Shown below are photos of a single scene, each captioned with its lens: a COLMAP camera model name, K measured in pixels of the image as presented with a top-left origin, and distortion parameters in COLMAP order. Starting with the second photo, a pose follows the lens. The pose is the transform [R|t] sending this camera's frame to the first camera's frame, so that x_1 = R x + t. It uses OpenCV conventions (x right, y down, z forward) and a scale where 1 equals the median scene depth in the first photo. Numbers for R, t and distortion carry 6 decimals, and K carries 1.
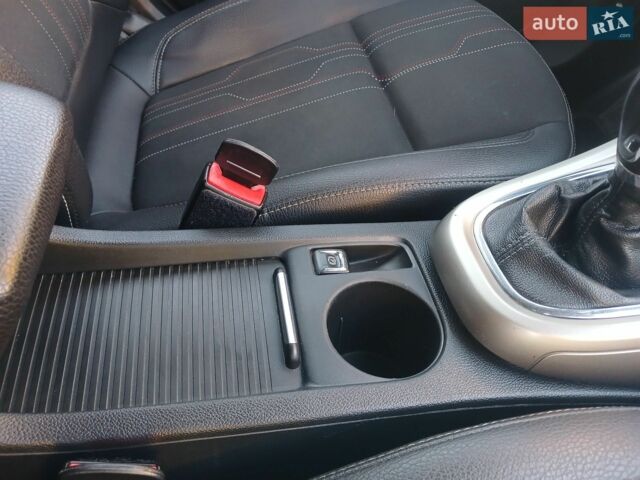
lens RADIAL K [[512.8, 0, 319.5], [0, 512.8, 235.9], [0, 0, 1]] dist [0.052816, -0.064907]
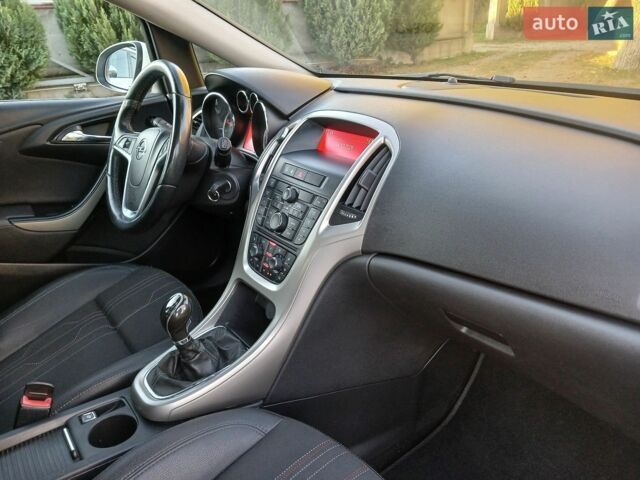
lens RADIAL K [[512.8, 0, 322.8], [0, 512.8, 235.7], [0, 0, 1]] dist [0.052816, -0.064907]
pose [[0.889889, -0.272088, 0.366151, 0.317305], [0.389063, 0.871758, -0.297770, 0.425943], [-0.238175, 0.407438, 0.881627, -1.583652]]
